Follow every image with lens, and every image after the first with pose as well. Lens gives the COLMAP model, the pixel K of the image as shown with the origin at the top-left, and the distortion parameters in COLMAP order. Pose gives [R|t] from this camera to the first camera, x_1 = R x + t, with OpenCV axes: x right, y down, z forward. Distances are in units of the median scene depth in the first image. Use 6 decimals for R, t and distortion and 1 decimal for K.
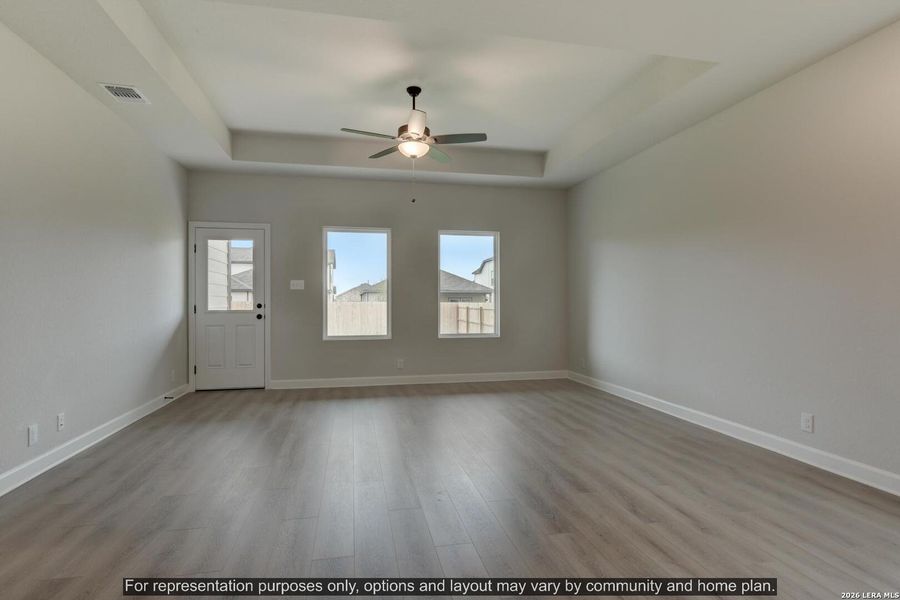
lens RADIAL K [[459.8, 0, 443.4], [0, 459.8, 298.6], [0, 0, 1]] dist [0.011261, 0.000680]
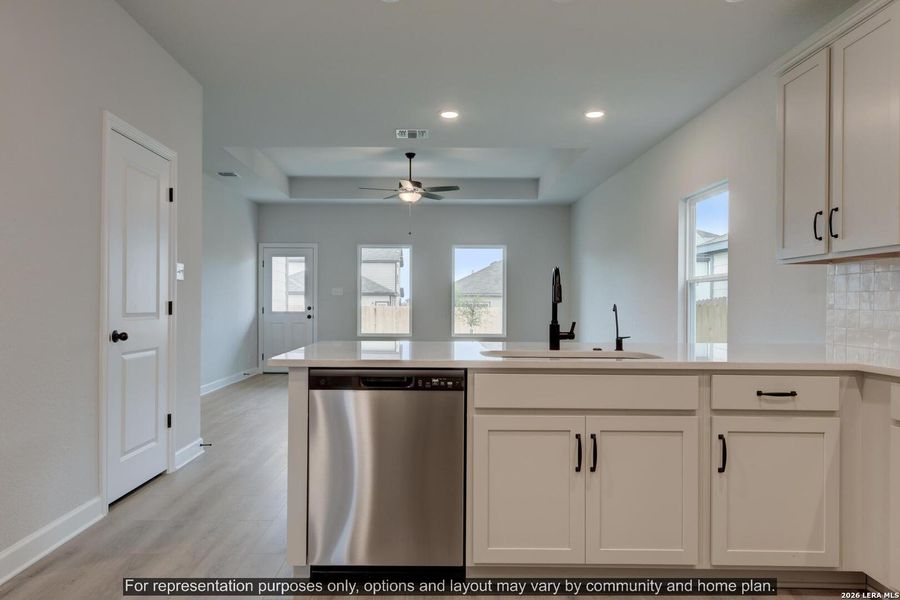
lens RADIAL K [[639.6, 0, 433.0], [0, 639.6, 308.5], [0, 0, 1]] dist [0.030446, 0.000976]
pose [[0.978377, 0.006421, -0.206730, 0.305757], [-0.004519, 0.999943, 0.009670, -0.001933], [0.206780, -0.008527, 0.978350, -0.671739]]
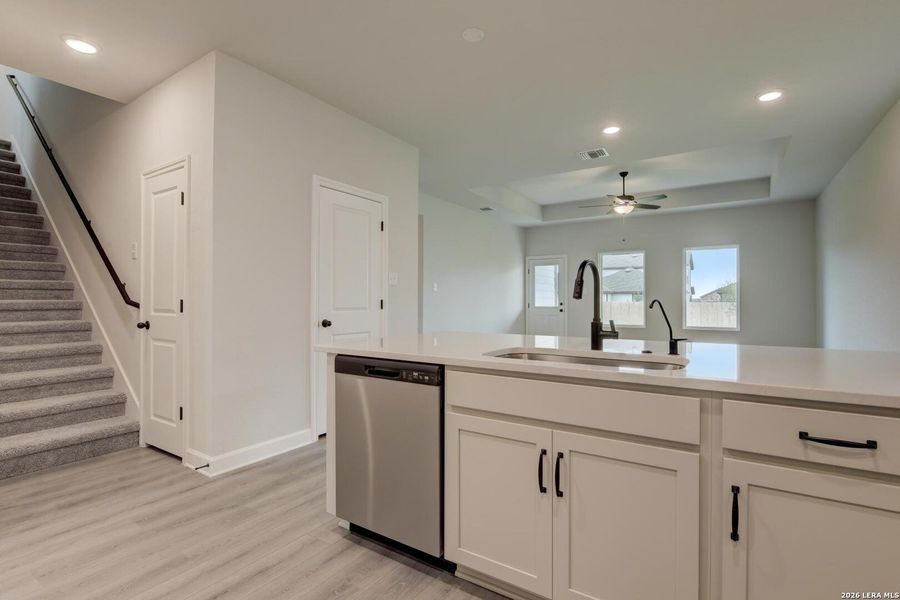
lens RADIAL K [[444.9, 0, 448.3], [0, 444.9, 300.5], [0, 0, 1]] dist [-0.002485, -0.000617]
pose [[0.696083, 0.000070, -0.717962, 0.482024], [0.002770, 0.999992, 0.002783, -0.002016], [0.717956, -0.003926, 0.696077, -0.422402]]
